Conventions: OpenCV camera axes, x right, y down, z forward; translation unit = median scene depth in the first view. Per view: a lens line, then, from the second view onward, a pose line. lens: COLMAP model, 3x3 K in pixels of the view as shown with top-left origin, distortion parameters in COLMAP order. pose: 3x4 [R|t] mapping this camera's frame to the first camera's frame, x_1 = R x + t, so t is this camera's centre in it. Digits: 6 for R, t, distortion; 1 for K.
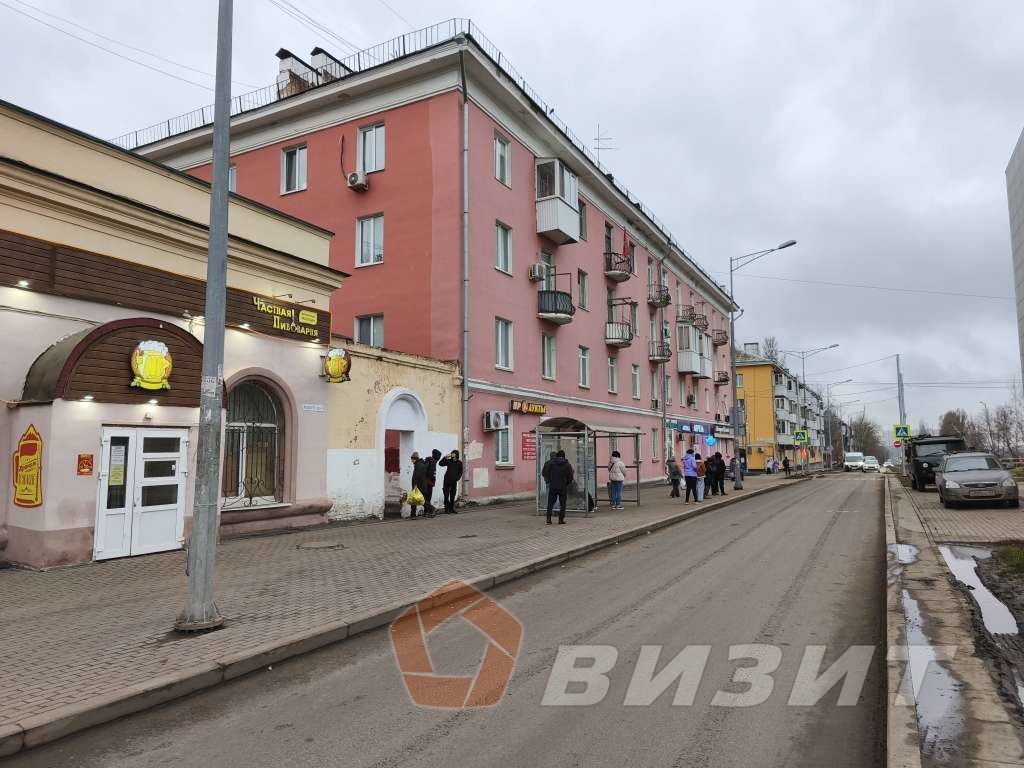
lens RADIAL K [[681.9, 0, 514.3], [0, 681.9, 377.8], [0, 0, 1]] dist [0.065103, -0.040543]
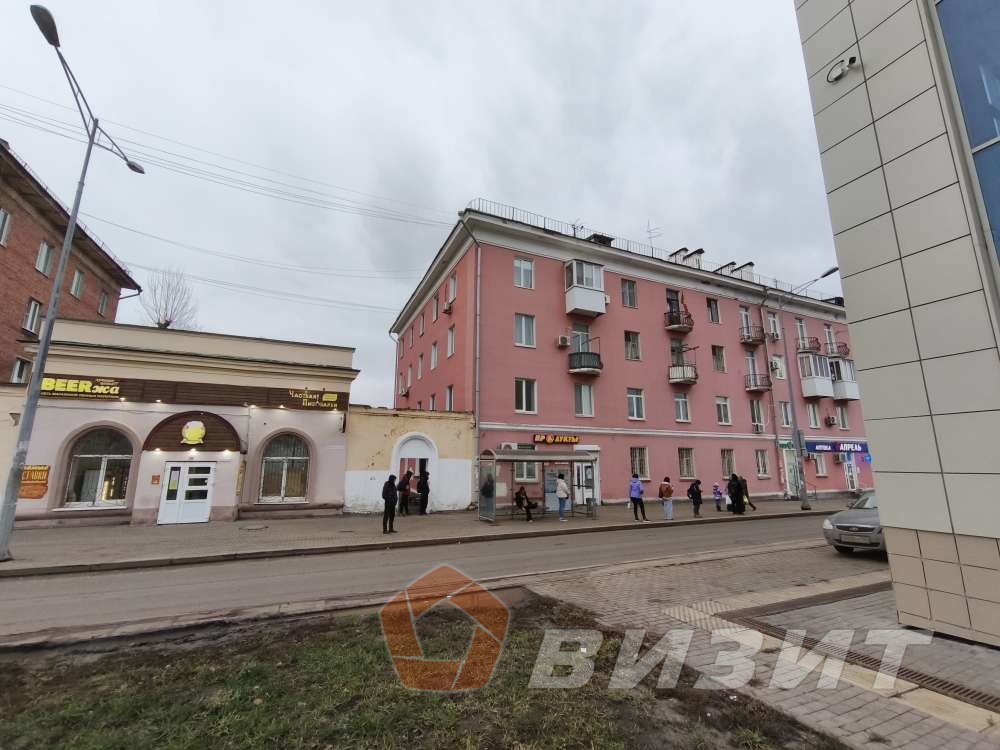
lens RADIAL K [[430.8, 0, 490.6], [0, 430.8, 371.6], [0, 0, 1]] dist [-0.001792, 0.001011]
pose [[0.794192, -0.113664, -0.596941, 0.757575], [0.057418, 0.991992, -0.112495, -0.002404], [0.604948, 0.055068, 0.794359, 0.355948]]
